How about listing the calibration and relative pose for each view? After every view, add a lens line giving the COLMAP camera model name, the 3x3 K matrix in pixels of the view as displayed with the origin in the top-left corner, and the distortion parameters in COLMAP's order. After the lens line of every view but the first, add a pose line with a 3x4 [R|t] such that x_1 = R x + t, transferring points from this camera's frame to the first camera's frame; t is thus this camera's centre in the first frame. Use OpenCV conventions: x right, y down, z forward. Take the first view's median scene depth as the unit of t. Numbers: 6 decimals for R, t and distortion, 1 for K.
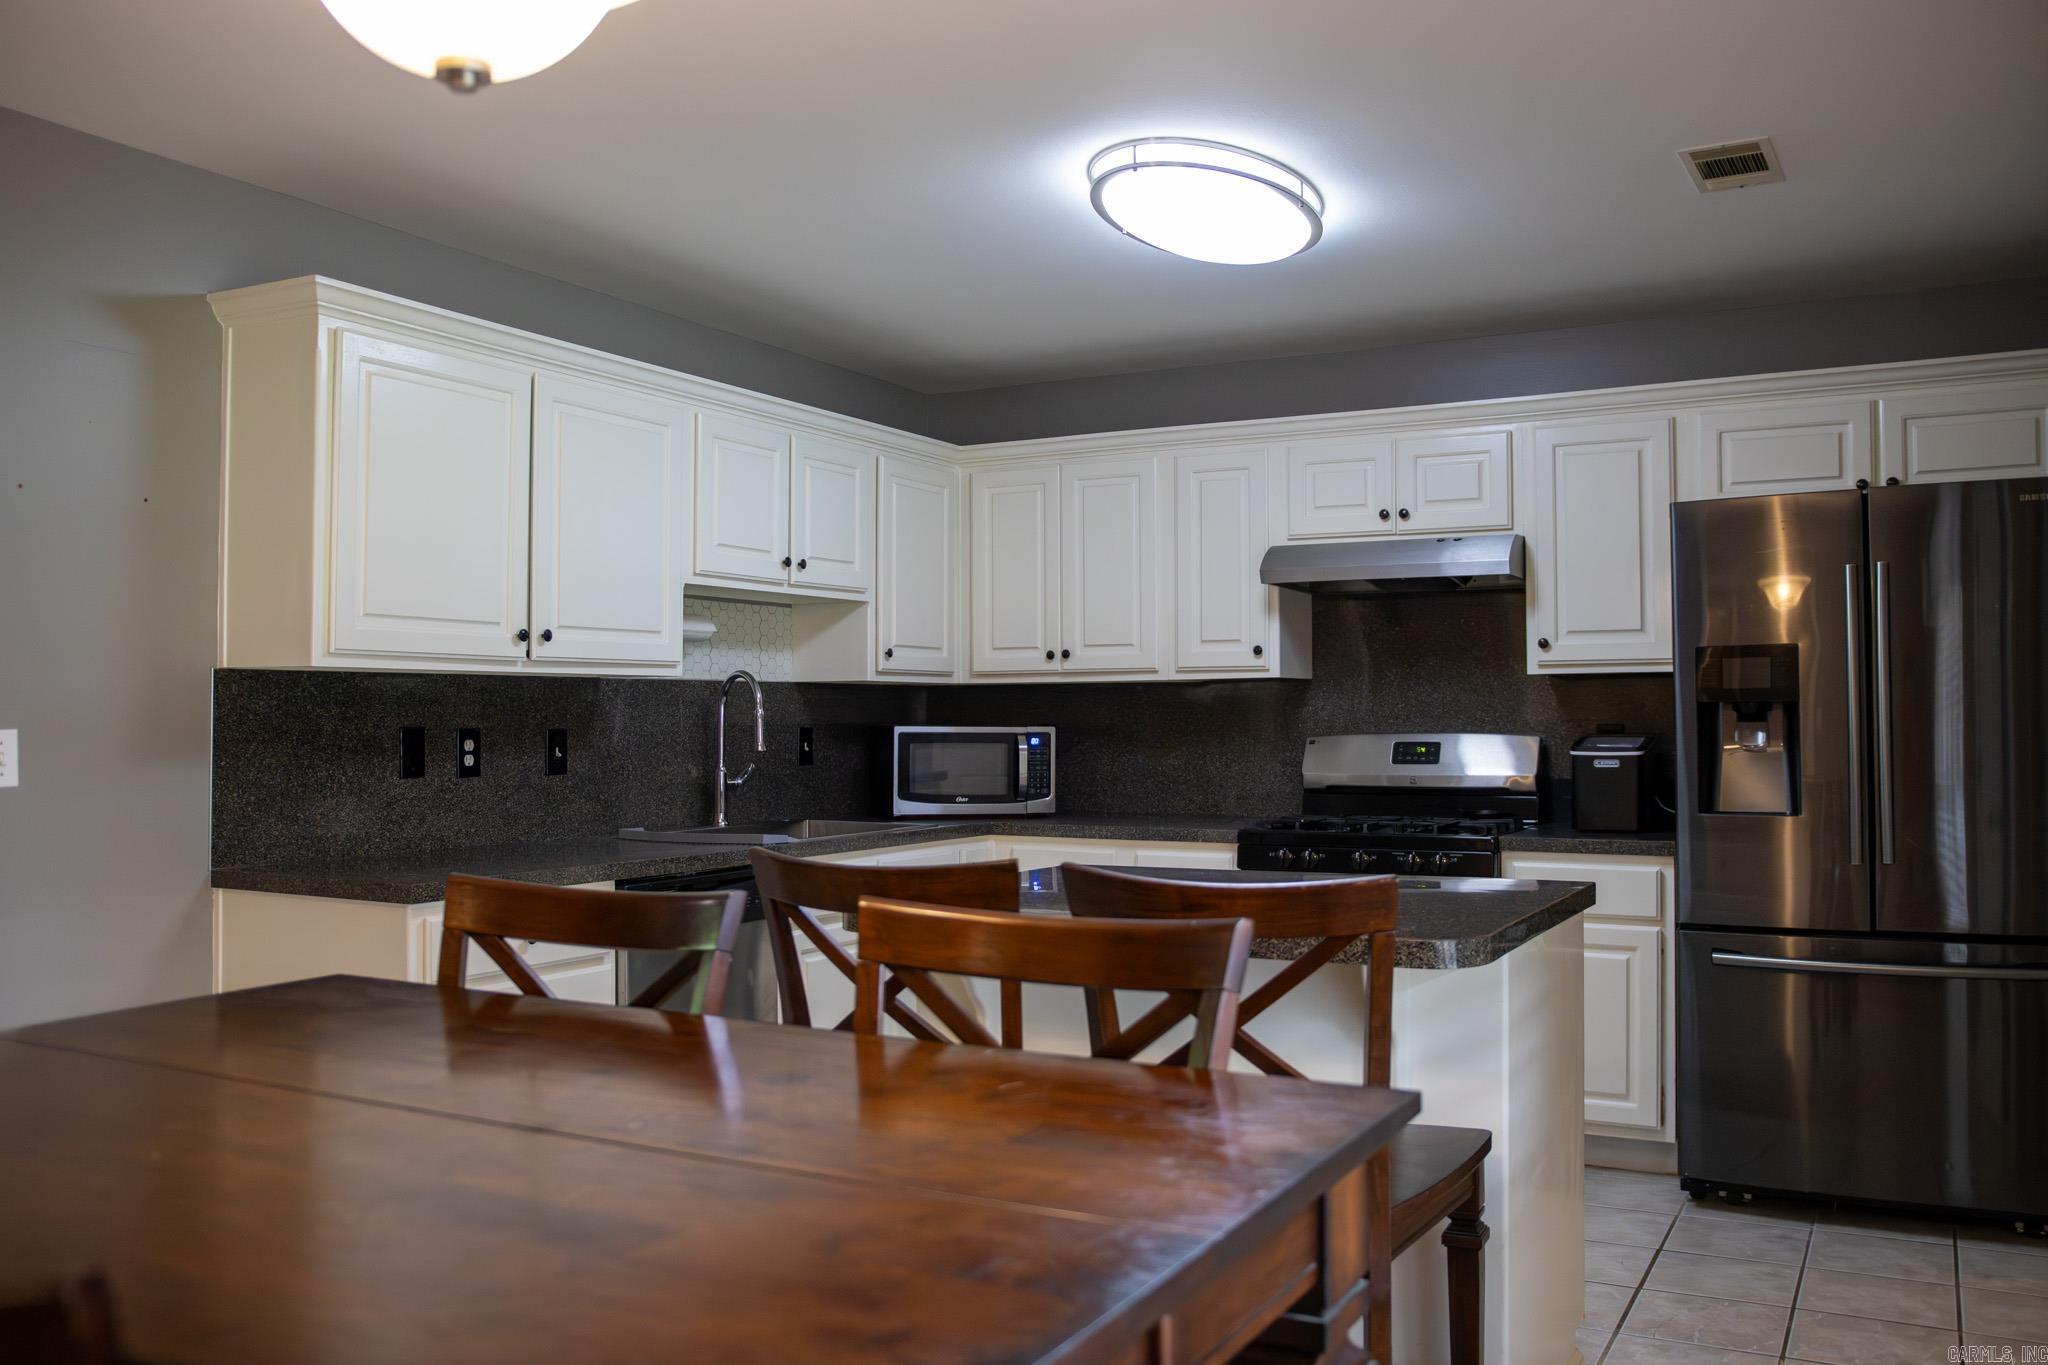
lens RADIAL K [[1703.3, 0, 1025.8], [0, 1703.3, 692.8], [0, 0, 1]] dist [-0.081812, 0.068316]
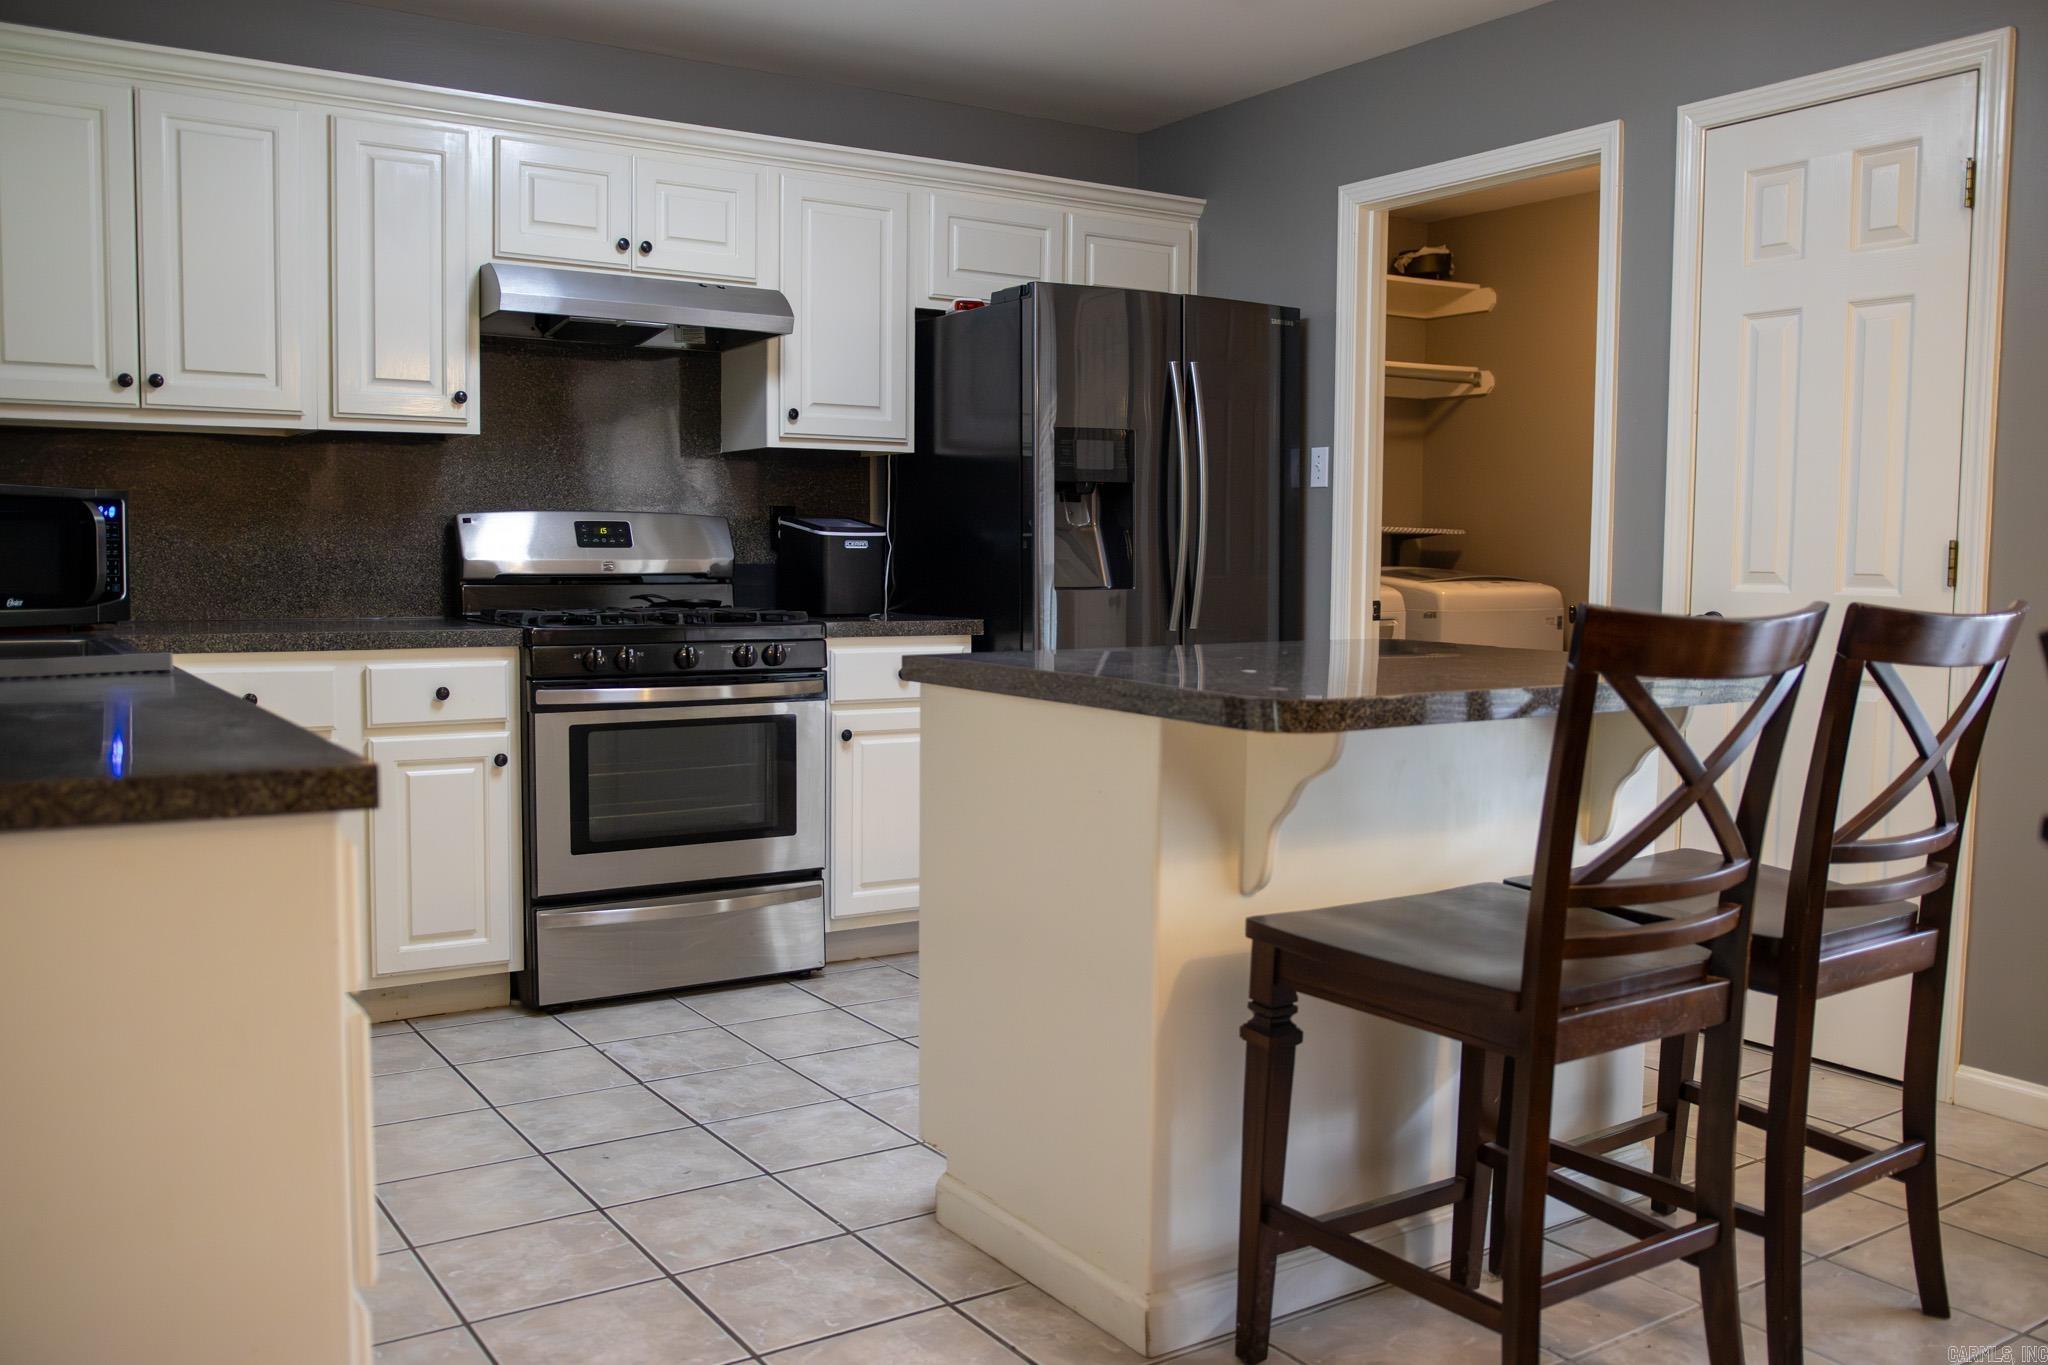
lens RADIAL K [[1703.3, 0, 1021.3], [0, 1703.3, 686.3], [0, 0, 1]] dist [-0.081812, 0.068316]
pose [[0.475557, -0.063230, 0.877409, -0.421897], [-0.026583, 0.995925, 0.086179, 0.032877], [-0.879283, -0.064307, 0.471939, 0.414720]]
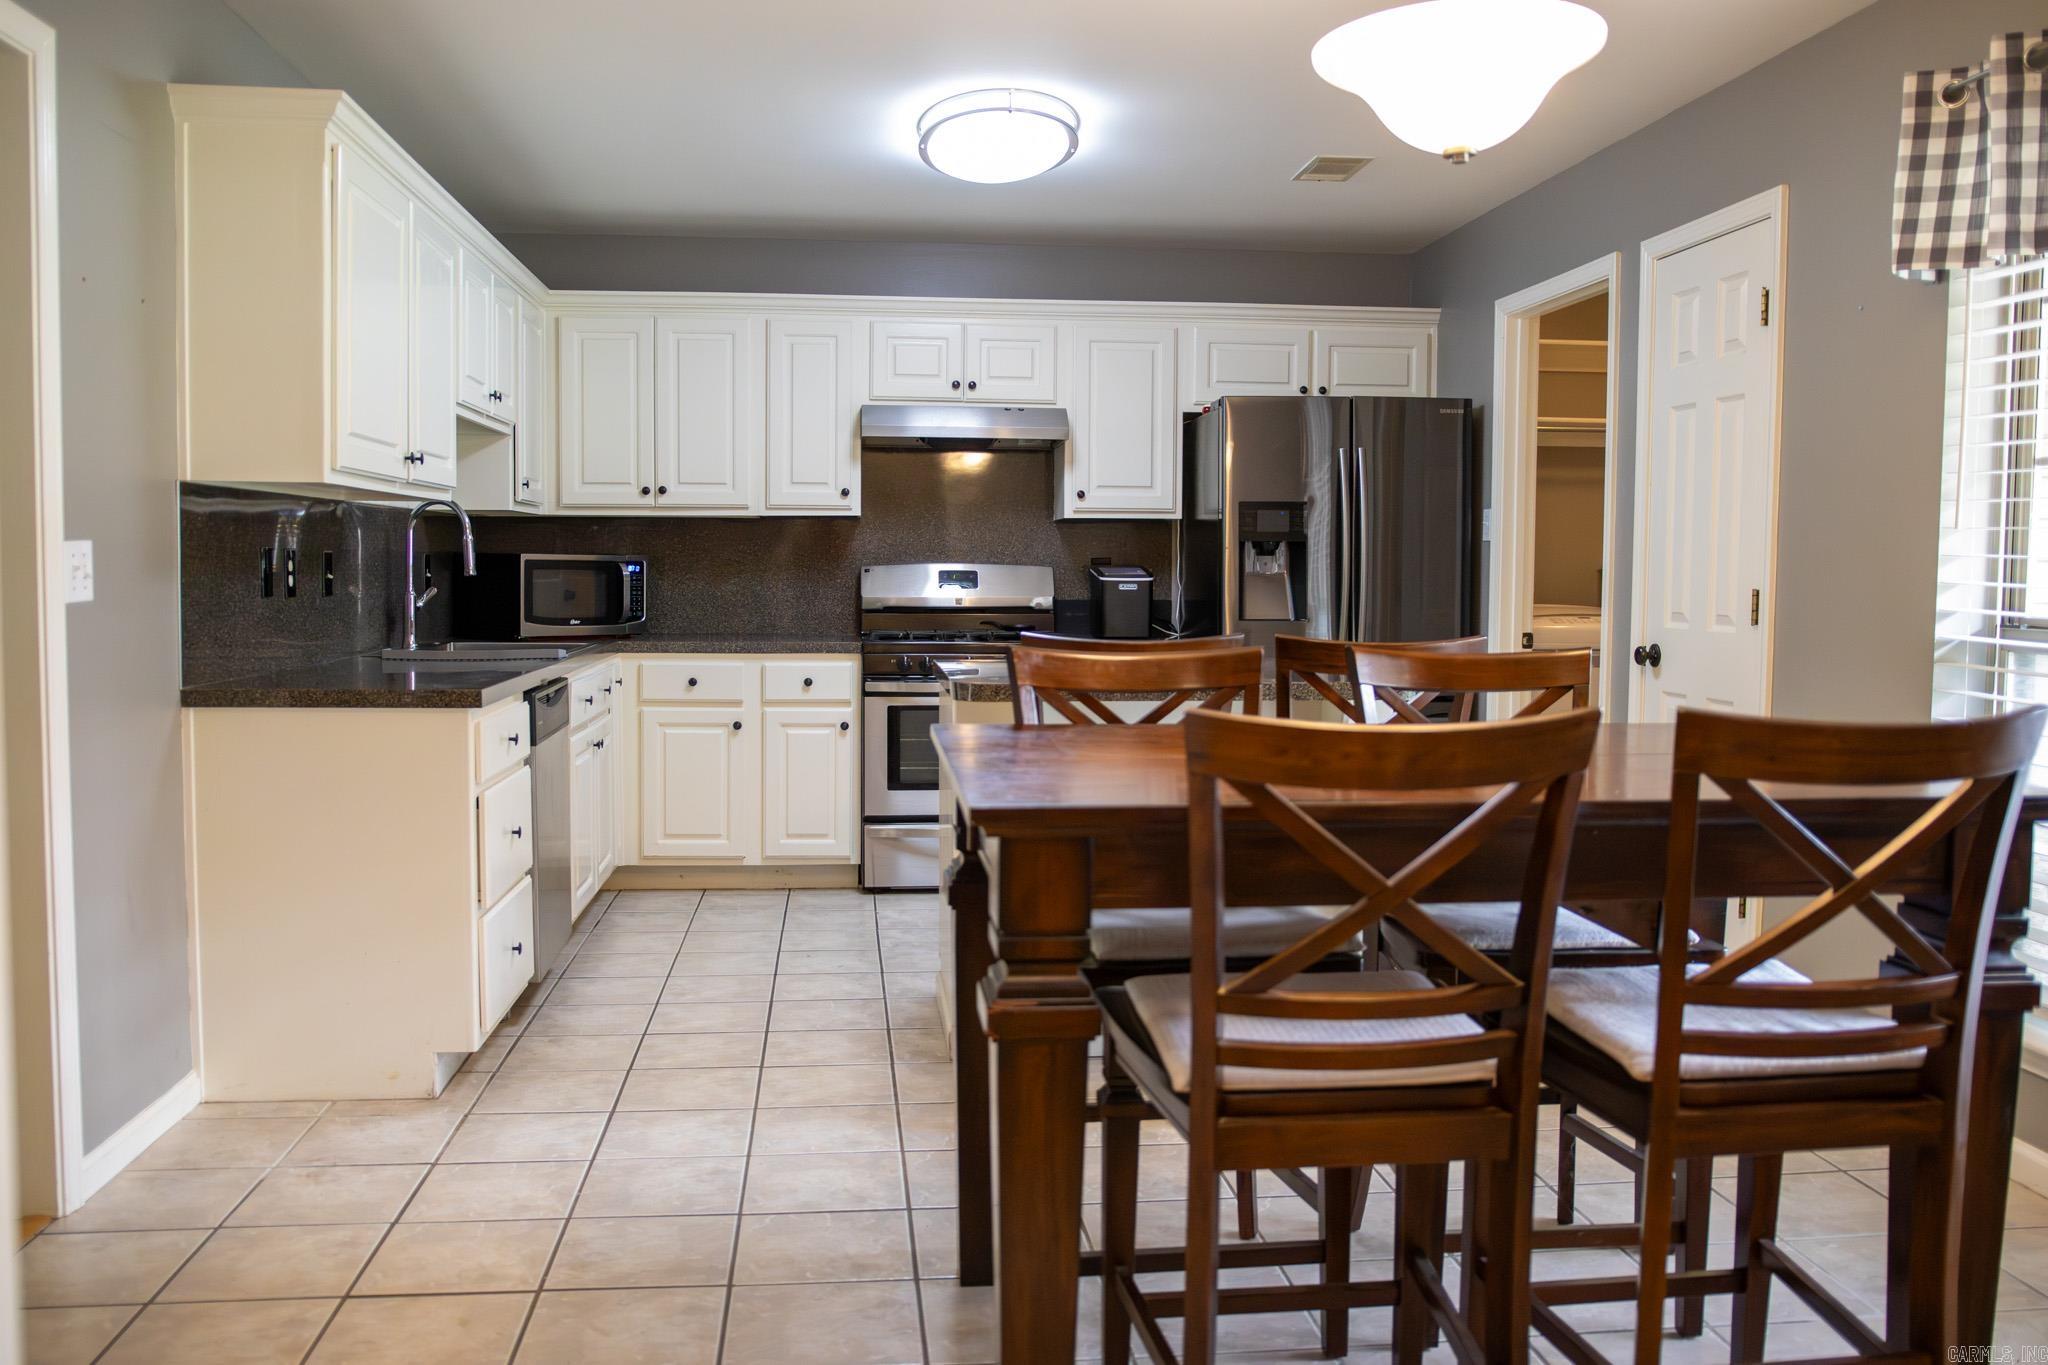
lens RADIAL K [[1703.3, 0, 1021.9], [0, 1703.3, 690.9], [0, 0, 1]] dist [-0.081812, 0.068316]
pose [[0.826911, -0.032548, 0.561390, -0.435031], [-0.018523, 0.996205, 0.085041, 0.009966], [-0.562028, -0.080720, 0.823170, -0.055621]]
